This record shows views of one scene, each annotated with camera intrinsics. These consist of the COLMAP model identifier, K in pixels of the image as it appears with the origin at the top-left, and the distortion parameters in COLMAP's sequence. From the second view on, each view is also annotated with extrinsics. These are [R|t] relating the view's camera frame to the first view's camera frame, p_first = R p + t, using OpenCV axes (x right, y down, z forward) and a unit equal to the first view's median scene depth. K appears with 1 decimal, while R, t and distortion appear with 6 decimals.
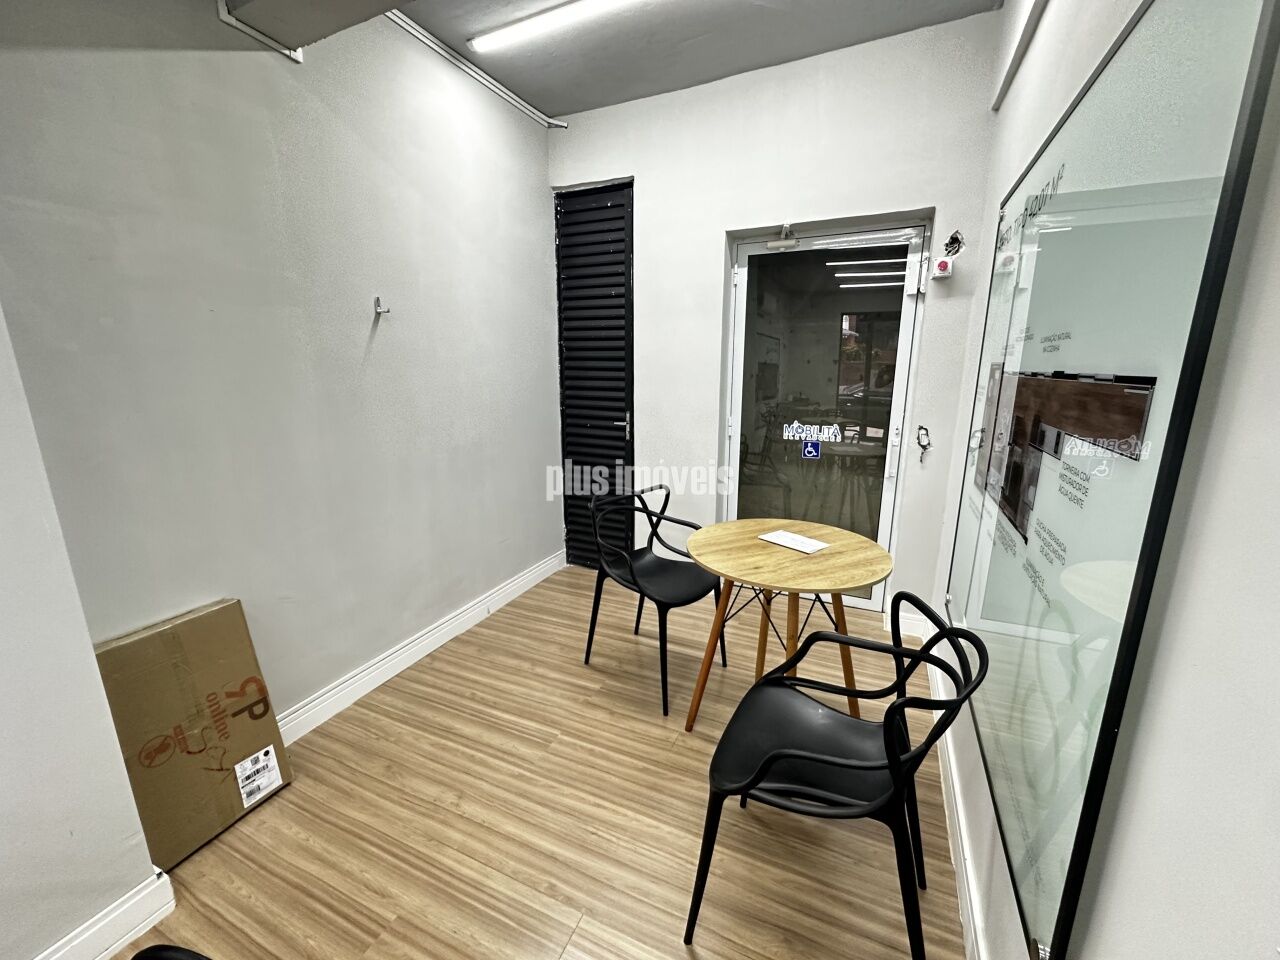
lens RADIAL K [[517.1, 0, 639.1], [0, 517.1, 481.0], [0, 0, 1]] dist [0.000180, 0.000157]
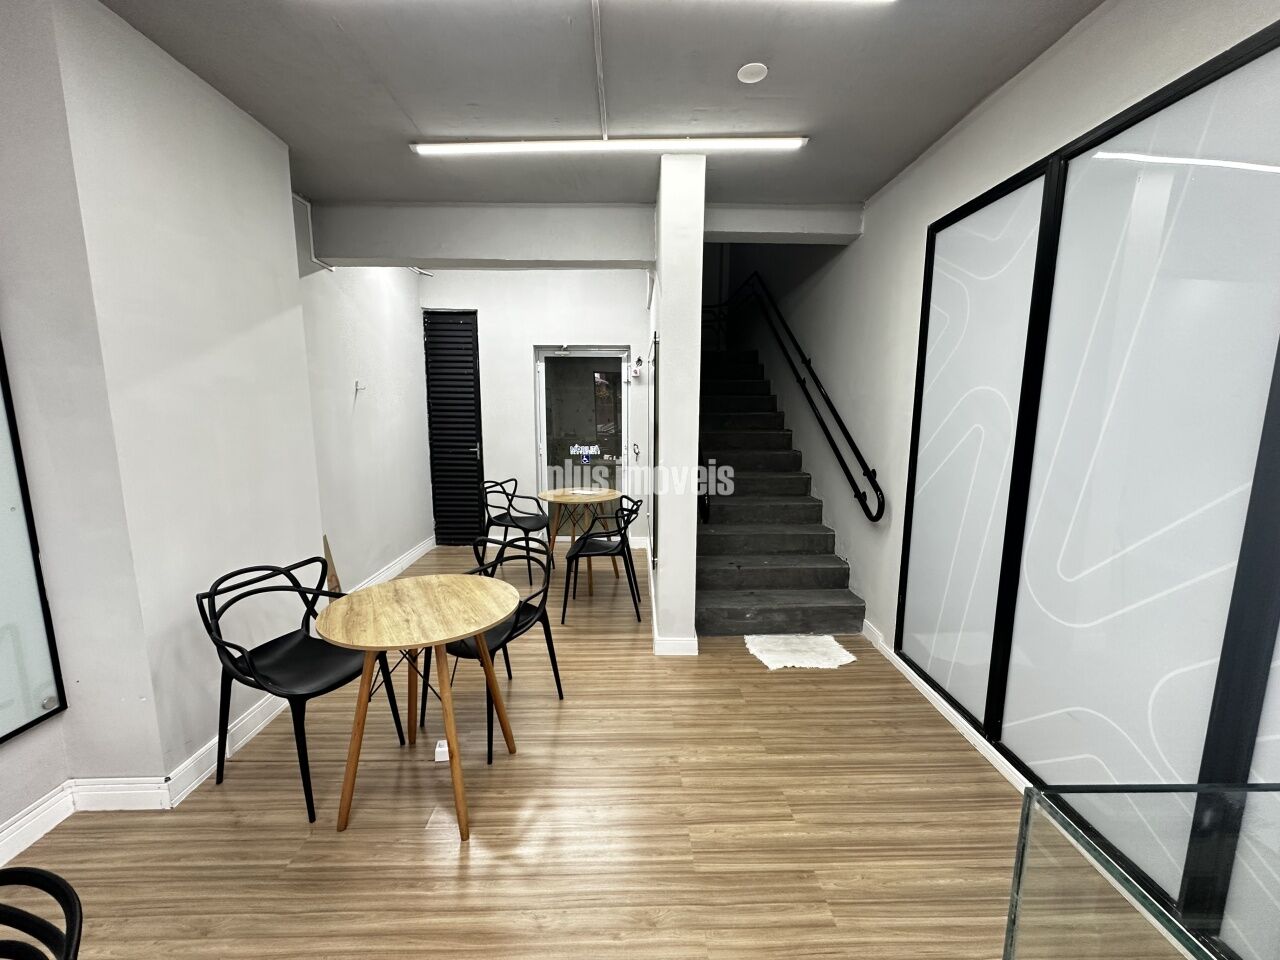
lens RADIAL K [[517.1, 0, 639.5], [0, 517.1, 483.6], [0, 0, 1]] dist [0.000180, 0.000157]
pose [[0.902262, -0.061606, 0.426765, -0.295880], [0.091241, 0.994607, -0.049324, 0.138258], [-0.421425, 0.083441, 0.903016, -0.767101]]
